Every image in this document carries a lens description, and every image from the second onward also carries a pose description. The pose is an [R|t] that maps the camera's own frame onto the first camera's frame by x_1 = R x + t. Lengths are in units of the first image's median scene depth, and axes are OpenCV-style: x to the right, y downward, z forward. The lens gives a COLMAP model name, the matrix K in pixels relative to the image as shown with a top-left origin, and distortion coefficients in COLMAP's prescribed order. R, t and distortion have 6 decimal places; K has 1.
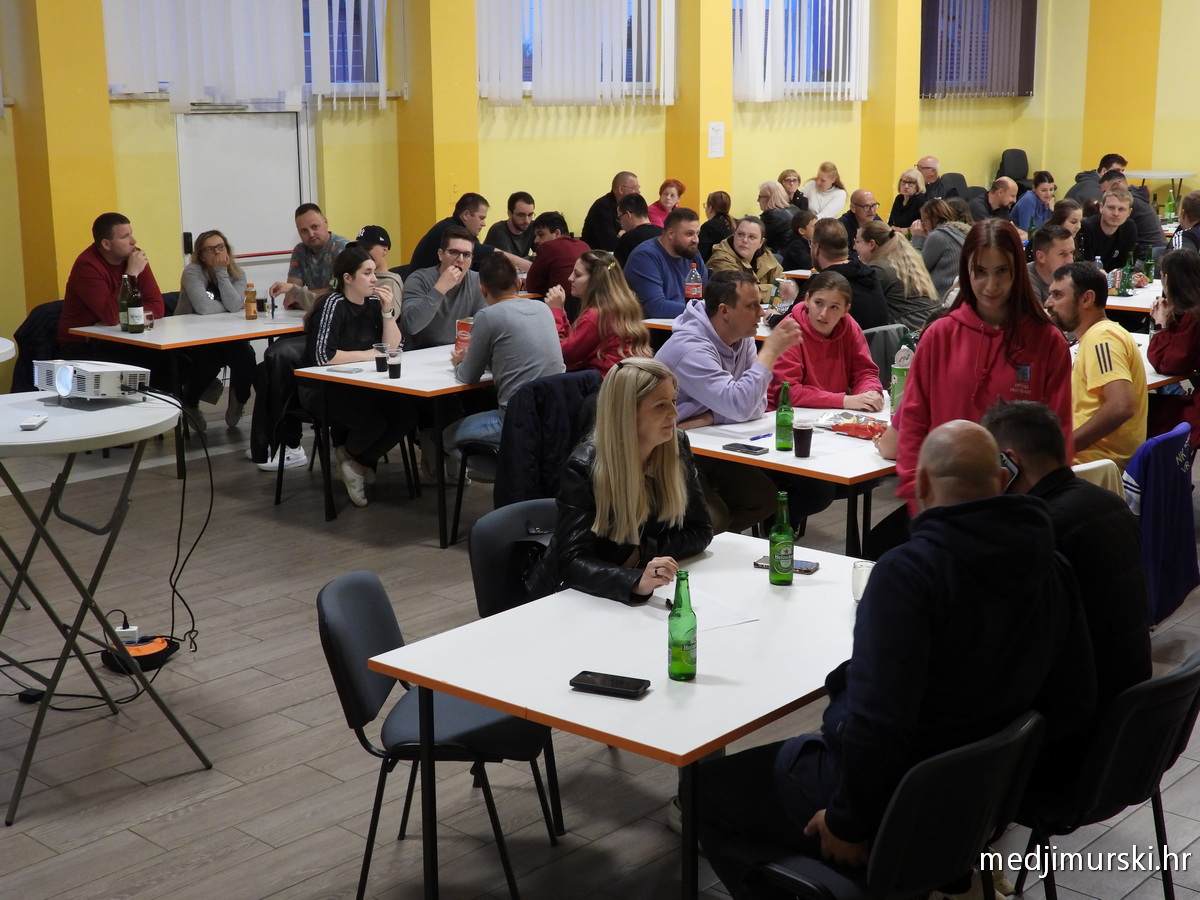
lens RADIAL K [[1647.6, 0, 600.0], [0, 1647.6, 450.0], [0, 0, 1]] dist [-0.005803, -0.013741]
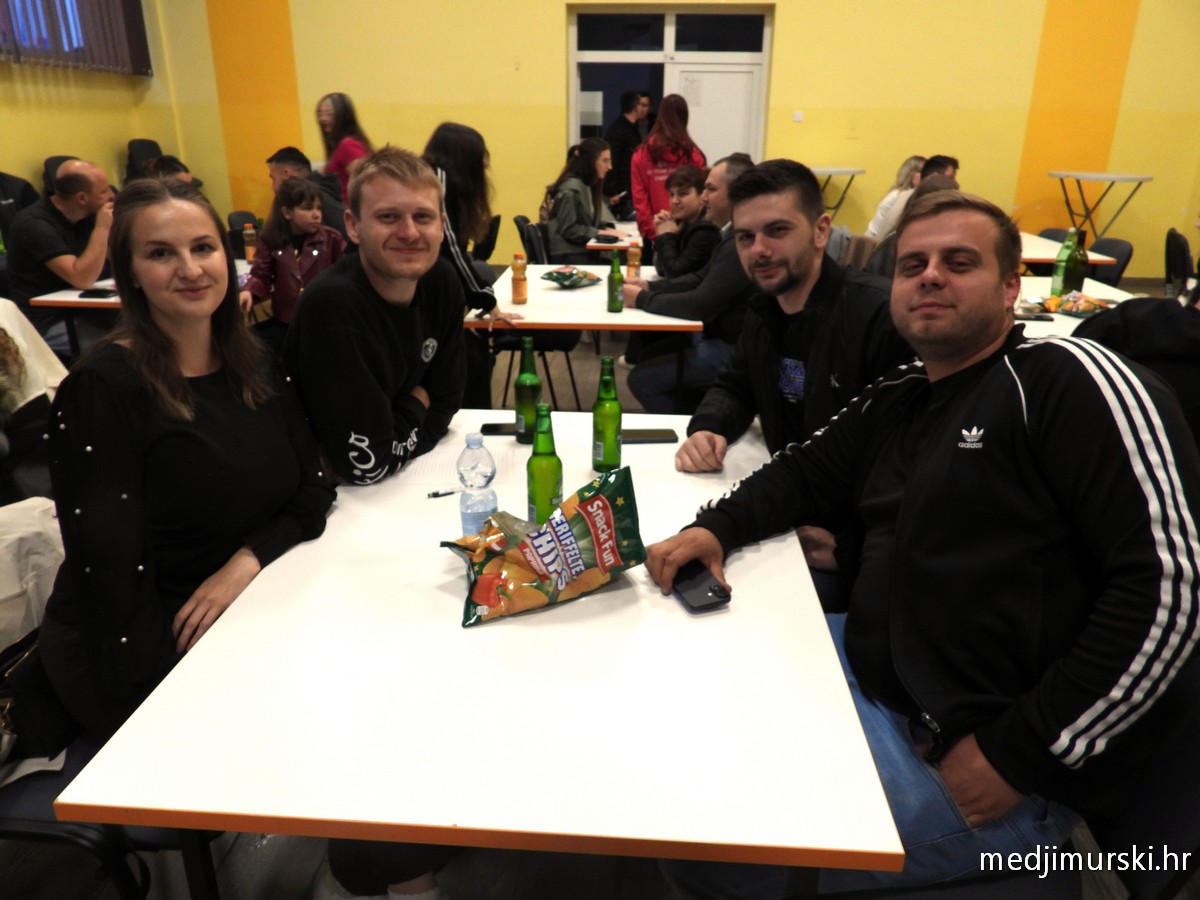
lens RADIAL K [[850.8, 0, 600.0], [0, 850.8, 450.0], [0, 0, 1]] dist [0.002095, 0.001241]
pose [[0.771509, -0.205118, 0.602246, 0.137142], [0.120736, 0.976605, 0.177950, -0.076110], [-0.624657, -0.064577, 0.778224, 0.502680]]
